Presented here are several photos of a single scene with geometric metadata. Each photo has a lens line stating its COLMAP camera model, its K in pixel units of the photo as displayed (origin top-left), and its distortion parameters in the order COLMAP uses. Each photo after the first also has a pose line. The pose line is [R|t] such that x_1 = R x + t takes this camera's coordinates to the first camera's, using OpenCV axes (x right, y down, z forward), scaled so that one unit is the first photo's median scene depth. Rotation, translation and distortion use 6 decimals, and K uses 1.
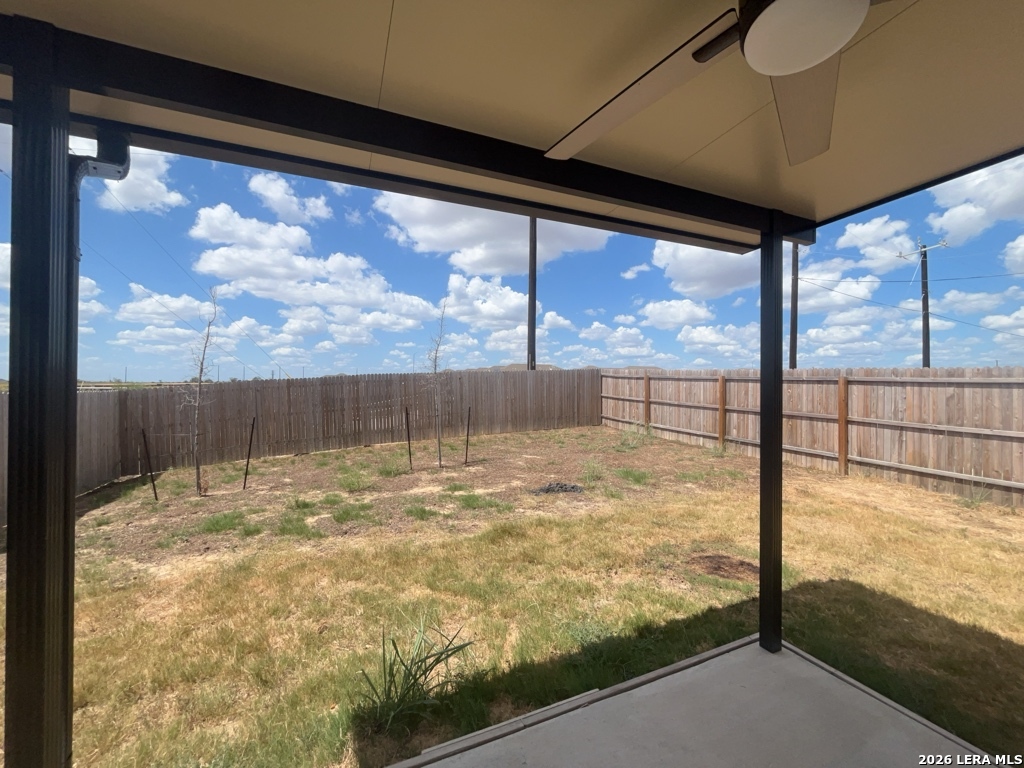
lens RADIAL K [[407.0, 0, 517.1], [0, 407.0, 382.5], [0, 0, 1]] dist [-0.002299, -0.000574]
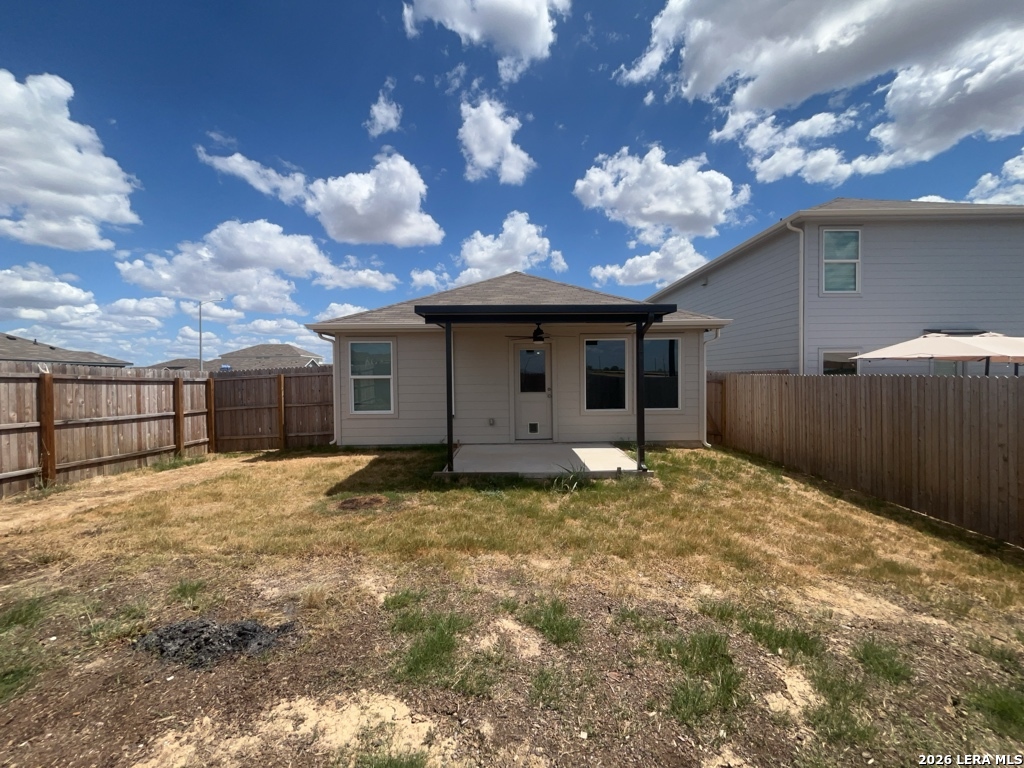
lens RADIAL K [[407.0, 0, 517.1], [0, 407.0, 382.5], [0, 0, 1]] dist [-0.002299, -0.000574]
pose [[-0.922712, 0.000699, 0.385489, -0.389998], [0.004680, 0.999945, 0.009389, 0.008836], [-0.385461, 0.010468, -0.922665, 1.481104]]
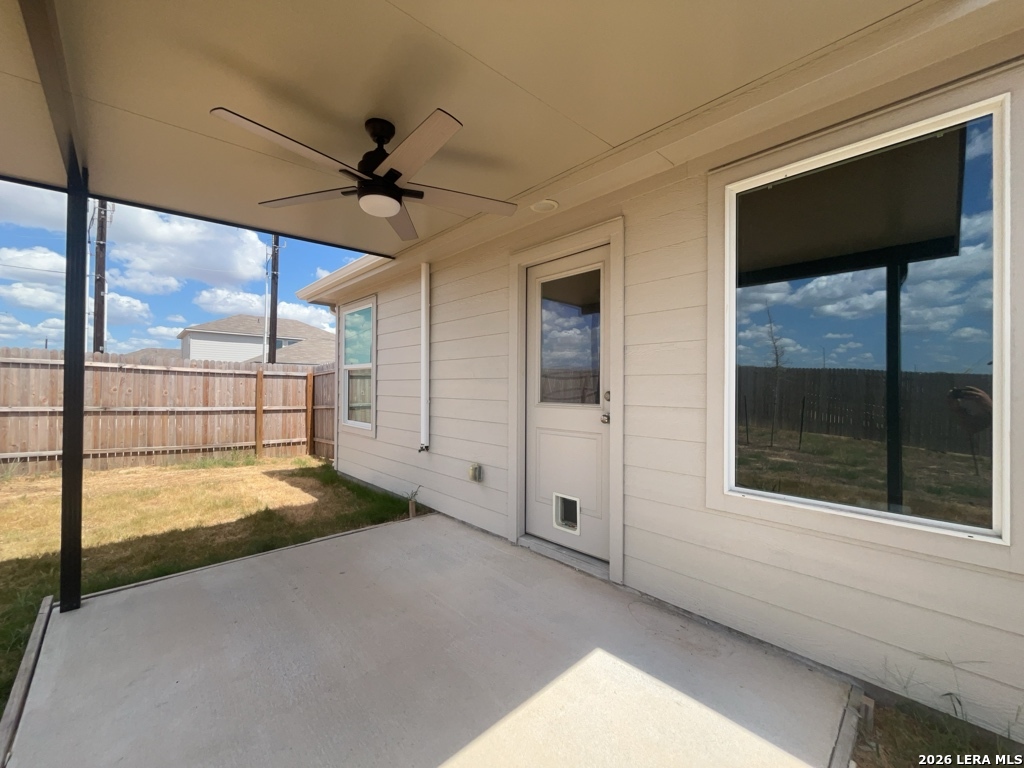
lens RADIAL K [[407.0, 0, 517.1], [0, 407.0, 382.5], [0, 0, 1]] dist [-0.002299, -0.000574]
pose [[-0.363042, 0.005795, 0.931755, -0.294004], [-0.017395, 0.999764, -0.012996, 0.045081], [-0.931610, -0.020926, -0.362856, 0.159695]]
